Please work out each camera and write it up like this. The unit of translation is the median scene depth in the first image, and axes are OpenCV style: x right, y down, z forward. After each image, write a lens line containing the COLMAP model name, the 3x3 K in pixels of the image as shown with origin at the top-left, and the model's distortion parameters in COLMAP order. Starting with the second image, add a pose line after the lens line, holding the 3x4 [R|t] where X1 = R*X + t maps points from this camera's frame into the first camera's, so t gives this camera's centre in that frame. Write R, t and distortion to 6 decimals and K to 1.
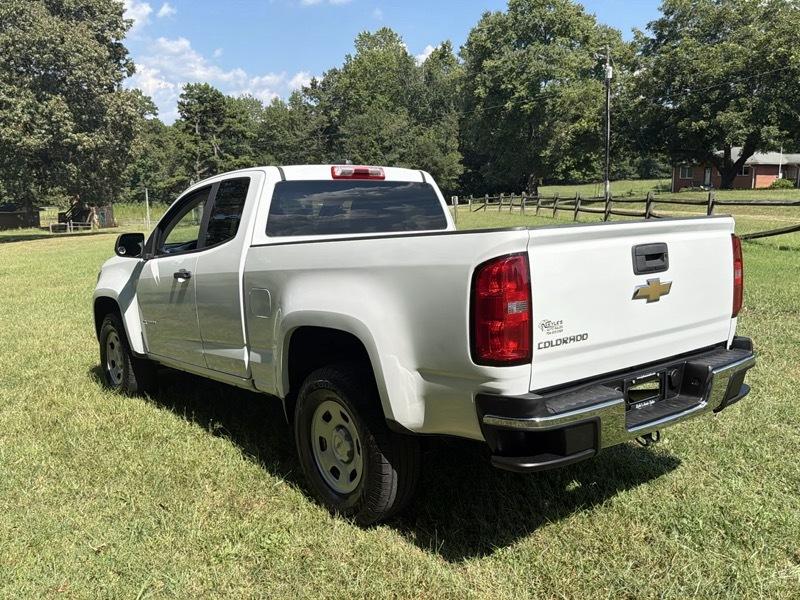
lens RADIAL K [[705.8, 0, 400.1], [0, 705.8, 318.2], [0, 0, 1]] dist [0.125472, -0.221636]
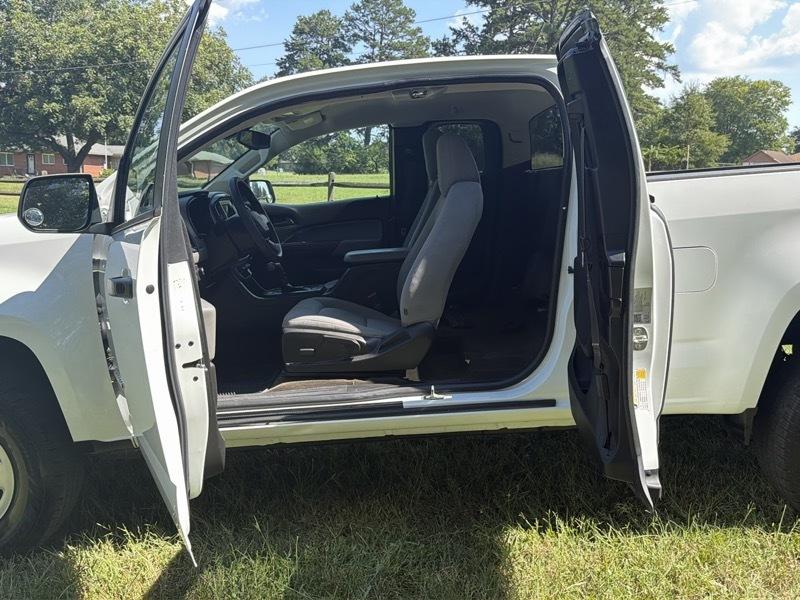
lens RADIAL K [[705.8, 0, 400.1], [0, 705.8, 318.2], [0, 0, 1]] dist [0.125472, -0.221636]
pose [[0.610880, -0.128777, 0.781180, -0.074982], [0.120833, 0.990289, 0.068757, -0.004817], [-0.782448, 0.052391, 0.620509, 0.071368]]
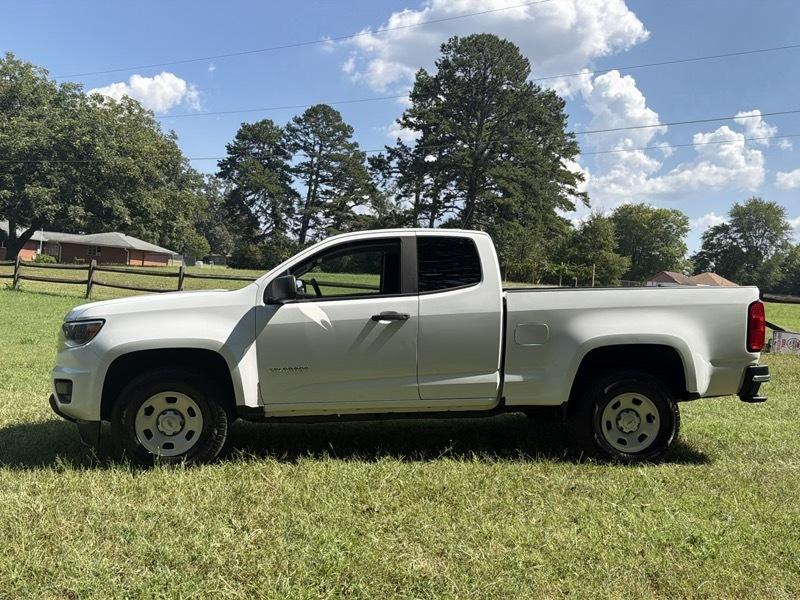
lens RADIAL K [[705.8, 0, 400.1], [0, 705.8, 318.2], [0, 0, 1]] dist [0.125472, -0.221636]
pose [[0.525677, 0.008629, 0.850641, -0.129264], [0.079345, 0.995092, -0.059127, 0.000593], [-0.846976, 0.098576, 0.522412, 0.045498]]
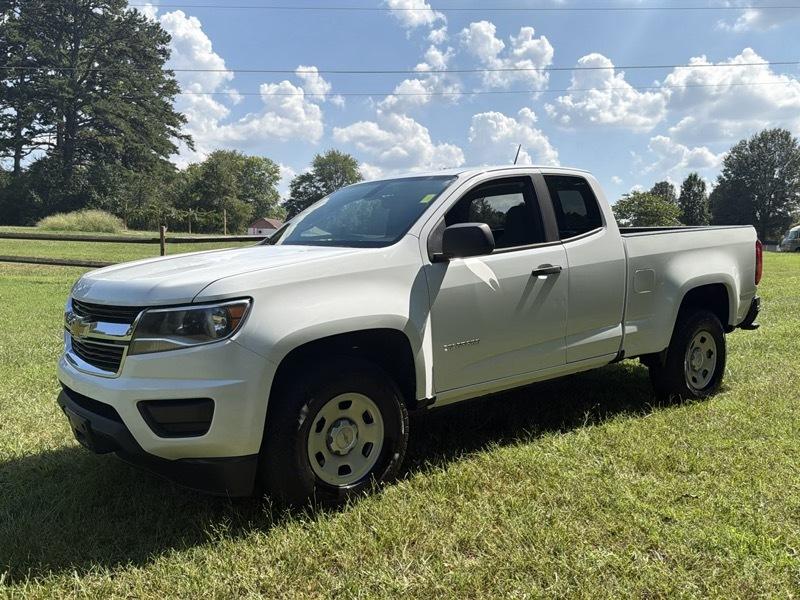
lens RADIAL K [[705.8, 0, 400.1], [0, 705.8, 318.2], [0, 0, 1]] dist [0.125472, -0.221636]
pose [[-0.007205, -0.078393, 0.996897, -0.129833], [0.145719, 0.986198, 0.078605, -0.010690], [-0.989300, 0.145833, 0.004317, 0.127155]]
